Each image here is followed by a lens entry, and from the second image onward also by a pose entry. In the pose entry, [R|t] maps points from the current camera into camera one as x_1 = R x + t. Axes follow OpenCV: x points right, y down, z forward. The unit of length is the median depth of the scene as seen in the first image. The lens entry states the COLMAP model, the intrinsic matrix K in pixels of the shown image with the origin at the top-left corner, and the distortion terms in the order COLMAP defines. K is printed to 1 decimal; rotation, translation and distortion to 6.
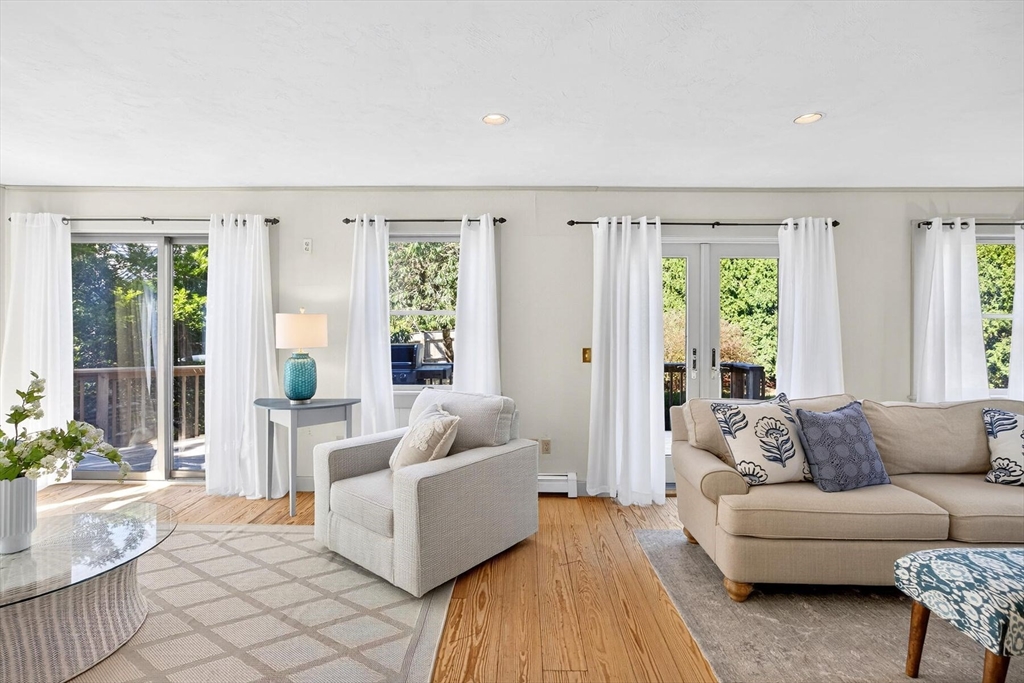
lens RADIAL K [[482.8, 0, 522.1], [0, 482.8, 328.0], [0, 0, 1]] dist [-0.002322, 0.000491]
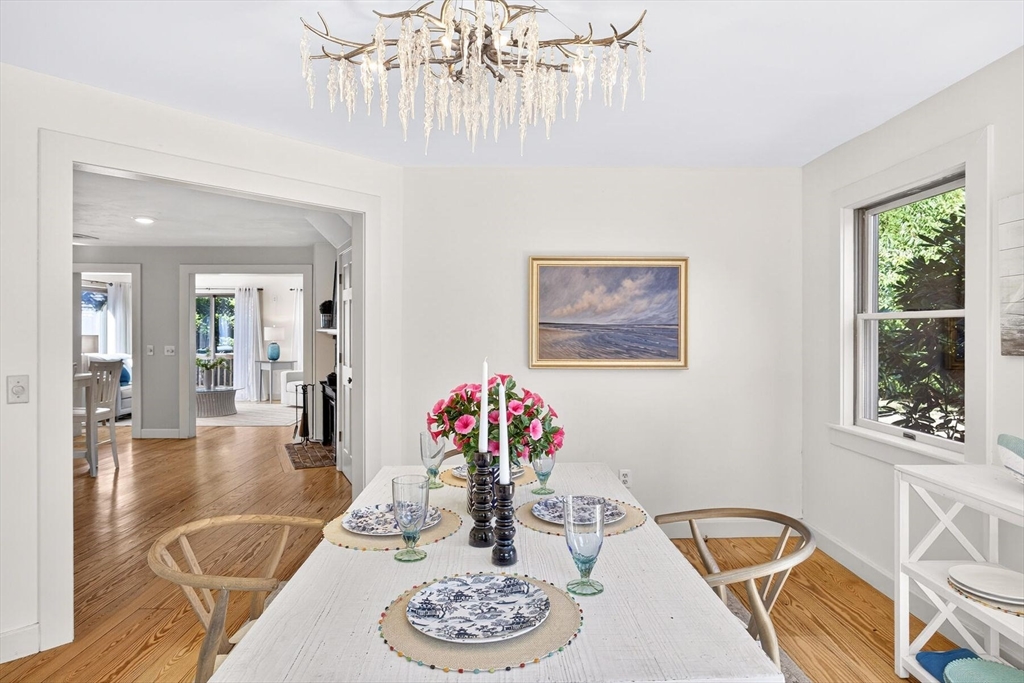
lens RADIAL K [[550.8, 0, 514.2], [0, 550.8, 327.1], [0, 0, 1]] dist [-0.006696, -0.000510]
pose [[0.998903, -0.008407, 0.046071, 0.965228], [0.008947, 0.999894, -0.011530, 0.020003], [-0.045969, 0.011929, 0.998872, -2.785331]]
